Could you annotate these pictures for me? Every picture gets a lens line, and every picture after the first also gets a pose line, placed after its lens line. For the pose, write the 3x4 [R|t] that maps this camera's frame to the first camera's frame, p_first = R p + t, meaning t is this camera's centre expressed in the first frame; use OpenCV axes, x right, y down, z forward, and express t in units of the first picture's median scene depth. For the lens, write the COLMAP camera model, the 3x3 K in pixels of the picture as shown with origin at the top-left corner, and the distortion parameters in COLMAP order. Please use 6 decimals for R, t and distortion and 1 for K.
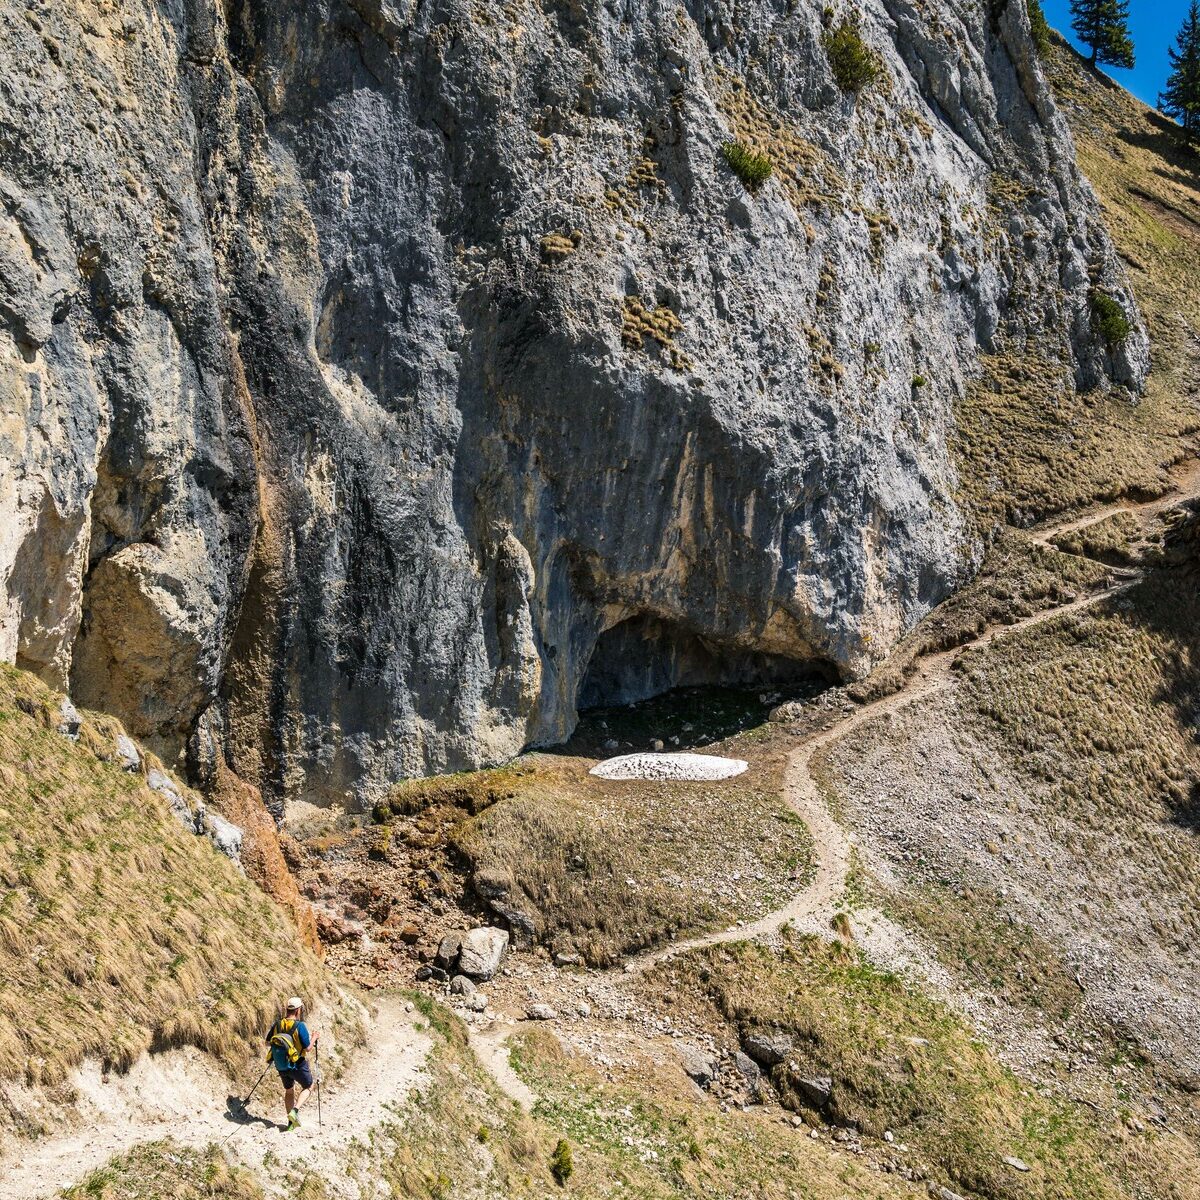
lens RADIAL K [[1213.2, 0, 598.0], [0, 1213.2, 603.6], [0, 0, 1]] dist [-0.034476, 0.000000]
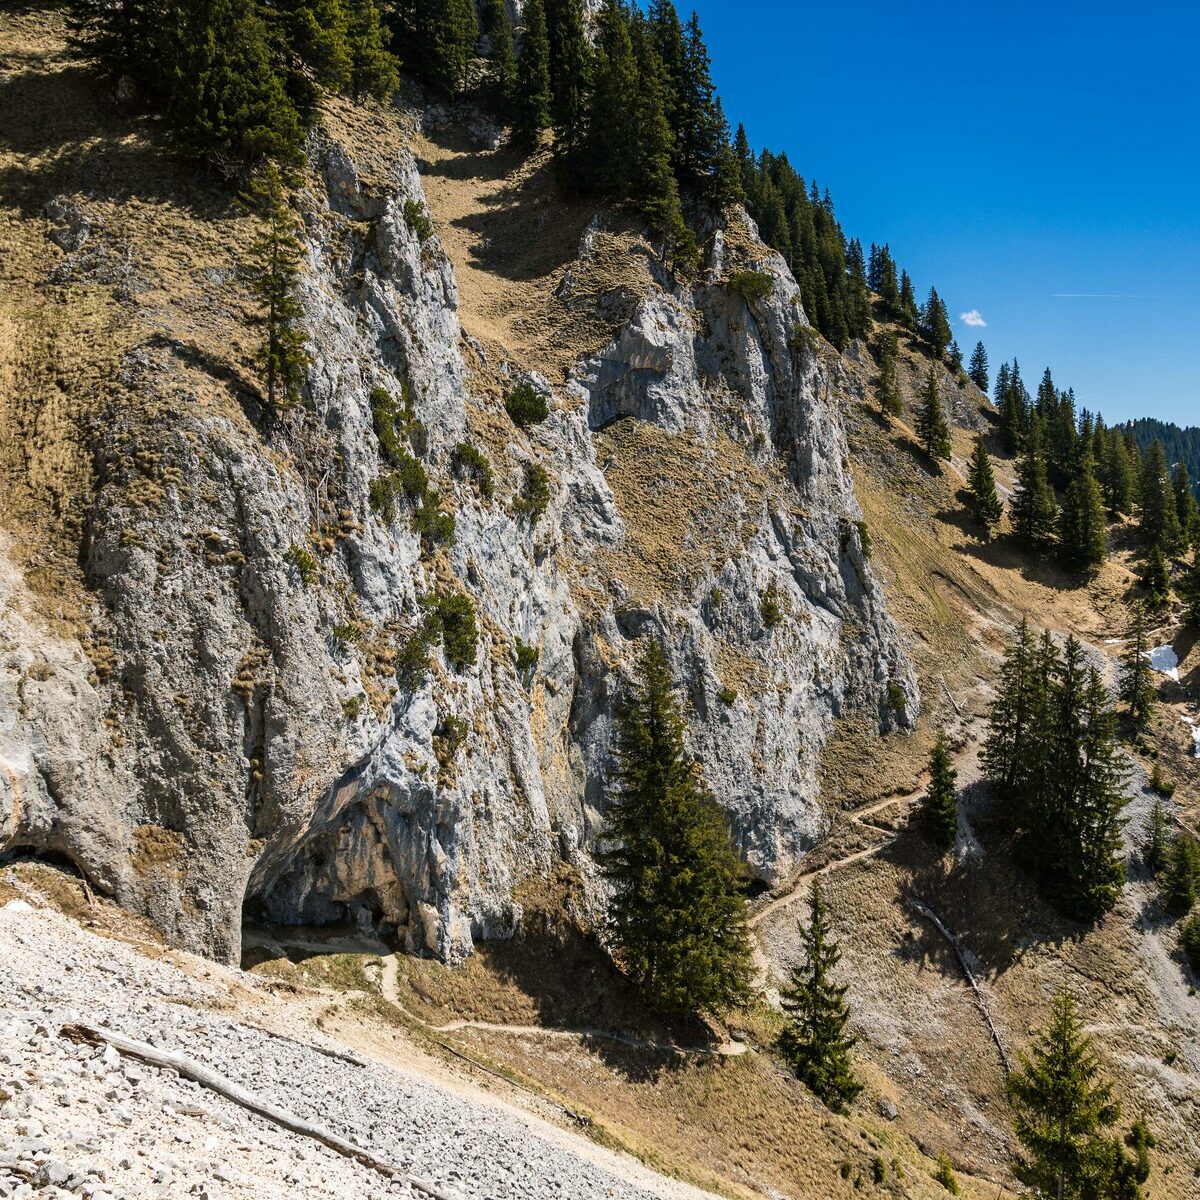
lens RADIAL K [[1213.2, 0, 607.3], [0, 1213.2, 629.7], [0, 0, 1]] dist [-0.034476, 0.000000]
pose [[0.999278, -0.009032, 0.036893, -0.240879], [0.008912, 0.999954, 0.003416, -0.553094], [-0.036922, -0.003085, 0.999313, -1.665227]]
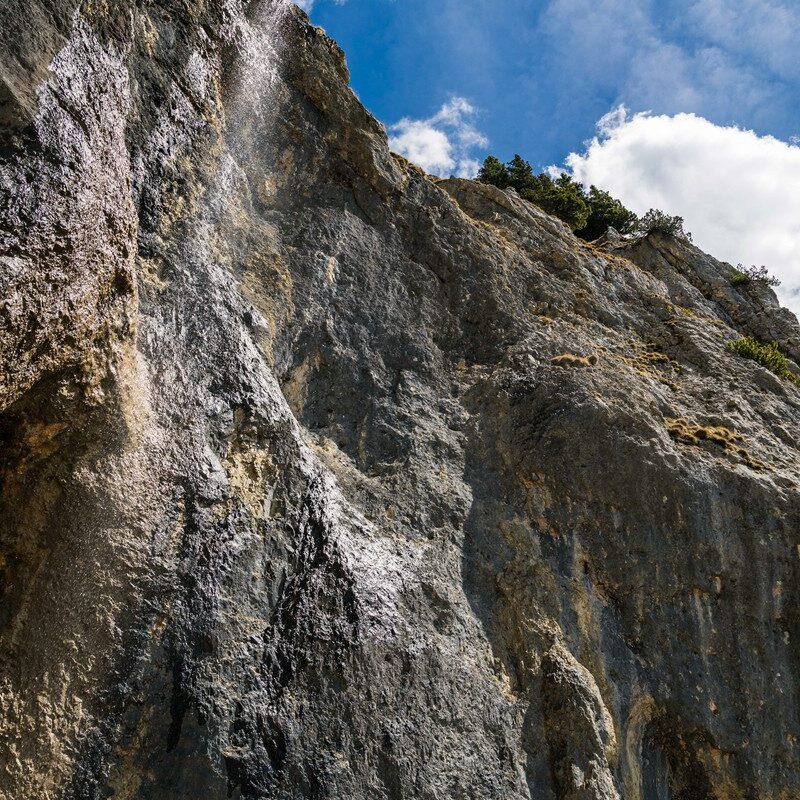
lens RADIAL K [[808.8, 0, 404.4], [0, 808.8, 401.8], [0, 0, 1]] dist [-0.034476, 0.000000]
pose [[0.971114, -0.174977, -0.162234, -0.058913], [-0.025918, 0.598527, -0.800683, 0.192966], [0.237203, 0.781760, 0.576703, 0.629259]]
